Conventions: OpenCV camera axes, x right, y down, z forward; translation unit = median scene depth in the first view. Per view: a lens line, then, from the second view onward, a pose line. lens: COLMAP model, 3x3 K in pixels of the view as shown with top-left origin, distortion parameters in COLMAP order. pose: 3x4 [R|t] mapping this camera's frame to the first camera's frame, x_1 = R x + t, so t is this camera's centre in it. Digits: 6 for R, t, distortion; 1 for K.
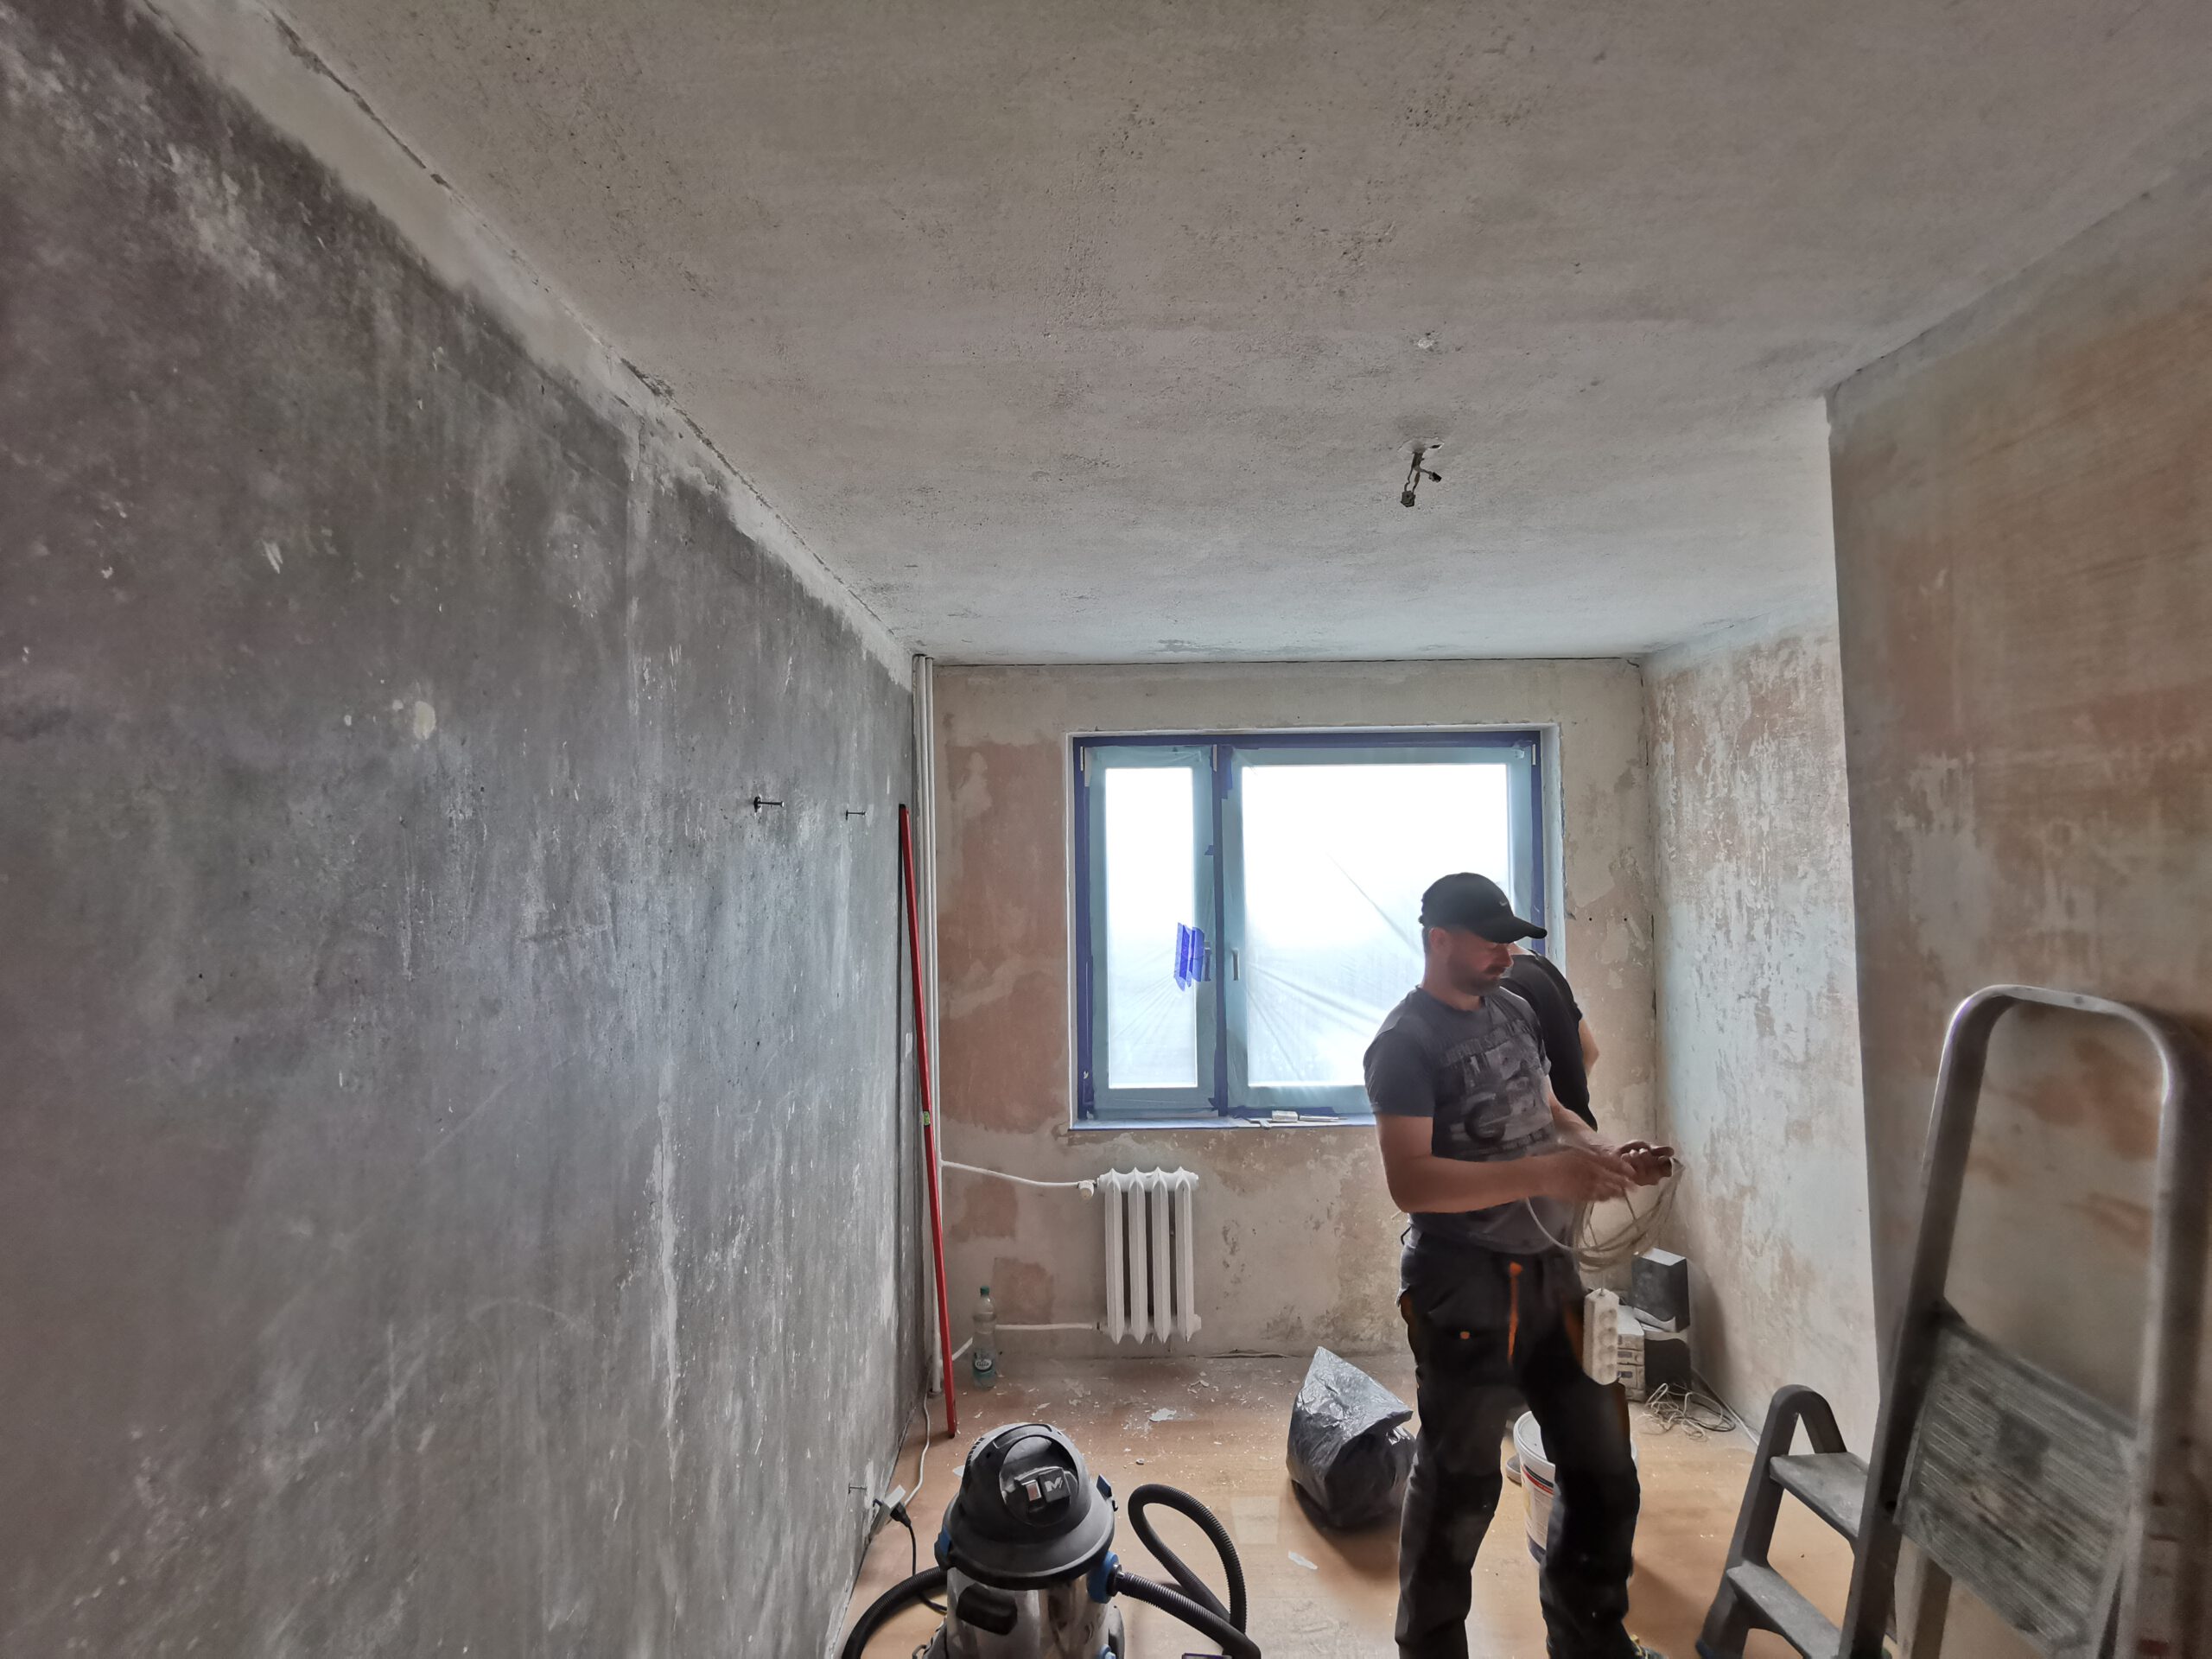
lens RADIAL K [[1022.8, 0, 1101.7], [0, 1022.8, 829.2], [0, 0, 1]] dist [0.001629, 0.007462]
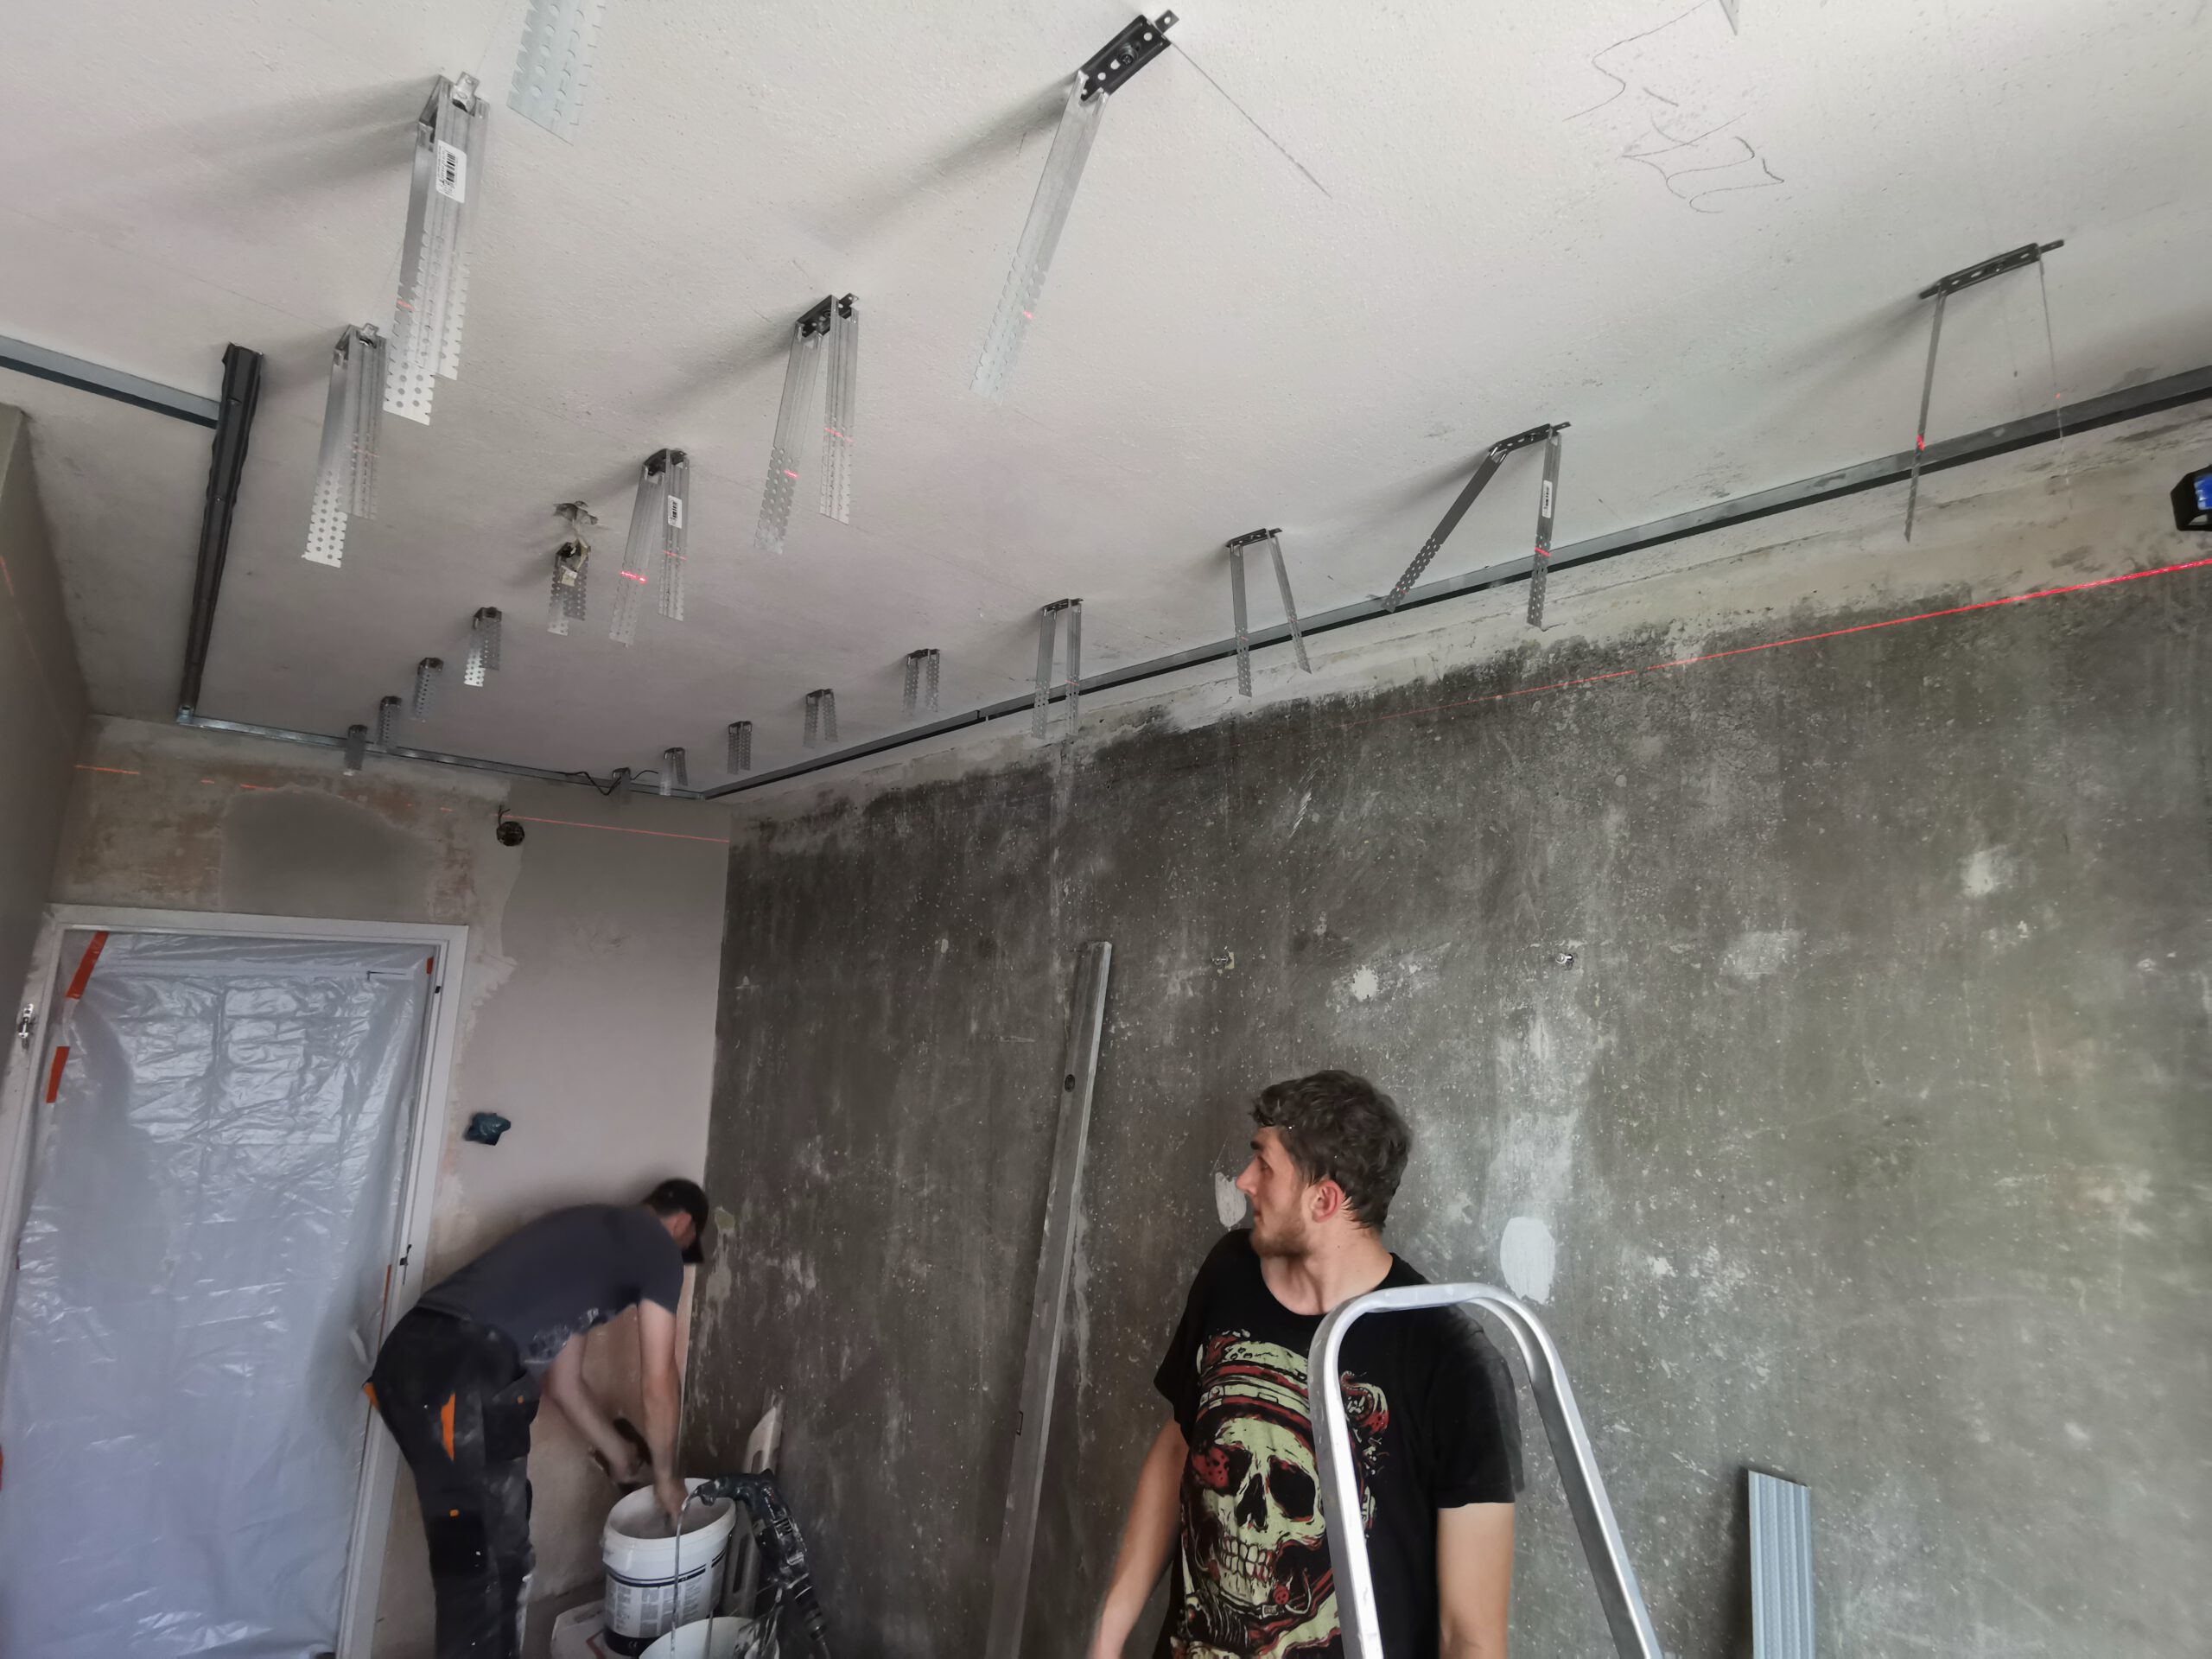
lens RADIAL K [[1022.8, 0, 1105.1], [0, 1022.8, 833.1], [0, 0, 1]] dist [0.001629, 0.007462]
pose [[-0.706256, -0.109890, -0.699376, 0.507976], [-0.002743, 0.988297, -0.152517, 0.006371], [0.707951, -0.105798, -0.698292, 1.680003]]
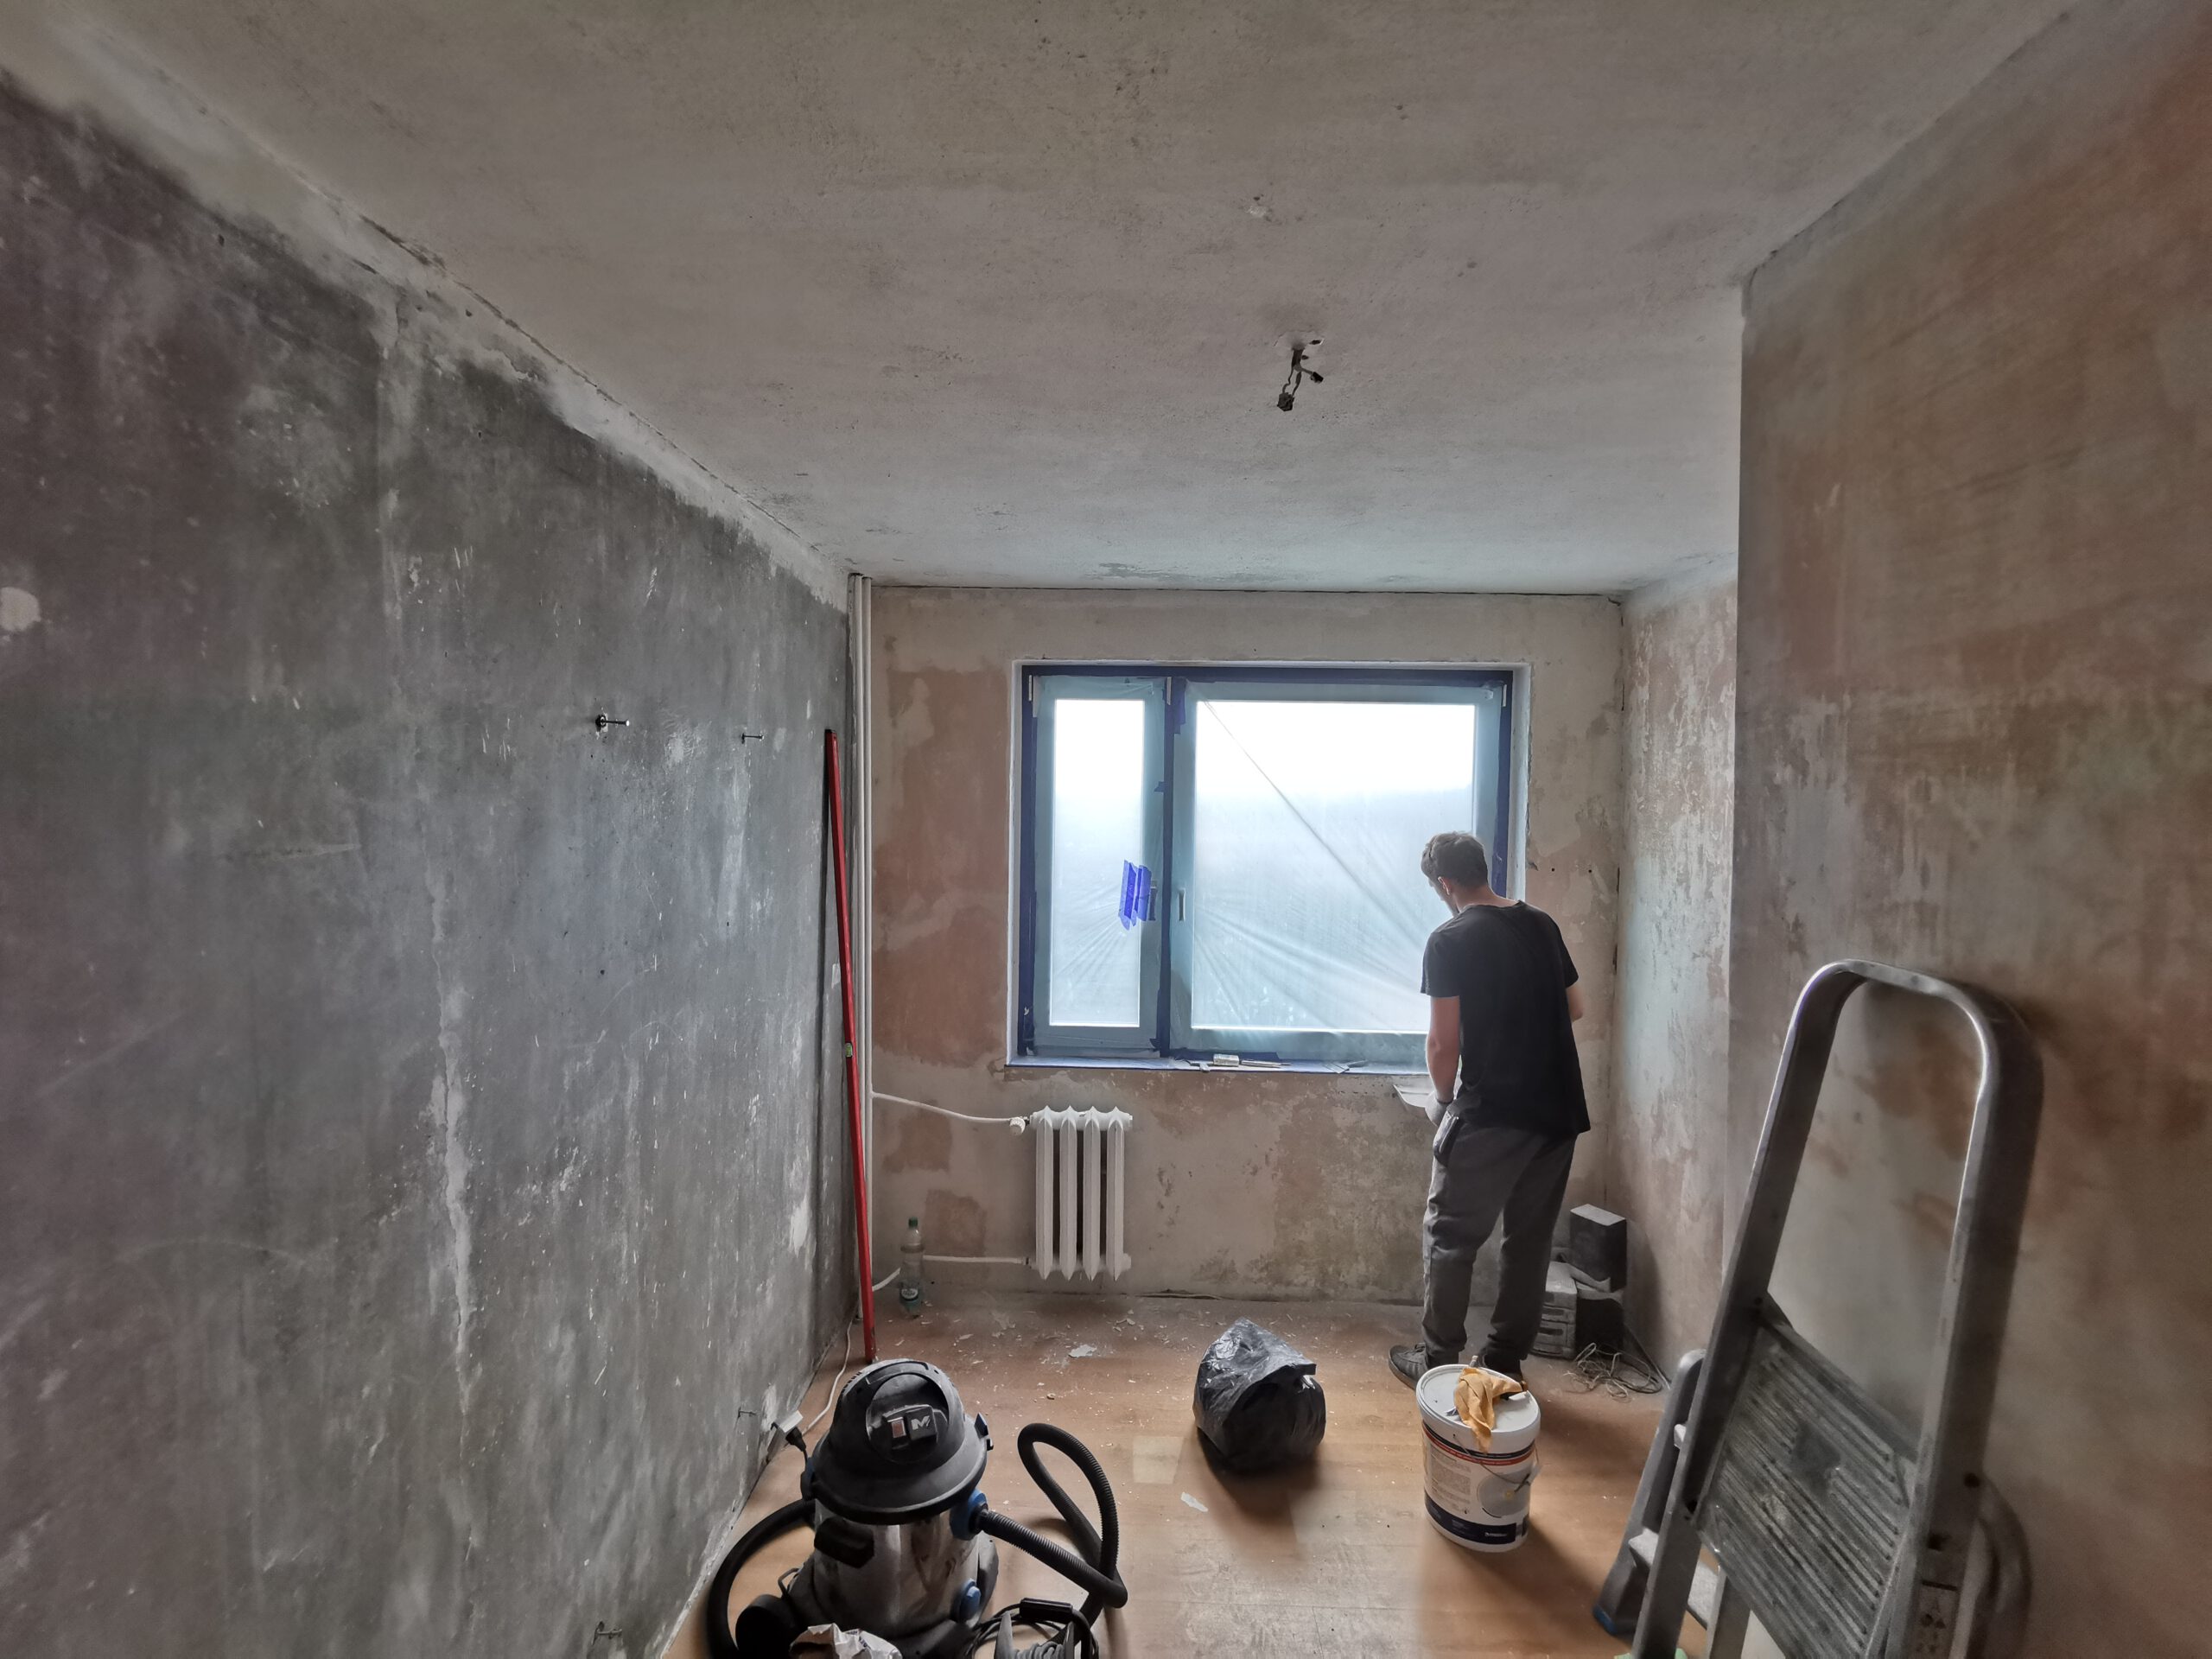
lens RADIAL K [[1022.8, 0, 1099.8], [0, 1022.8, 827.5], [0, 0, 1]] dist [0.001629, 0.007462]
pose [[0.999080, 0.029762, -0.030863, 0.159659], [-0.027785, 0.997652, 0.062602, 0.000234], [0.032654, -0.061687, 0.997561, 0.063894]]
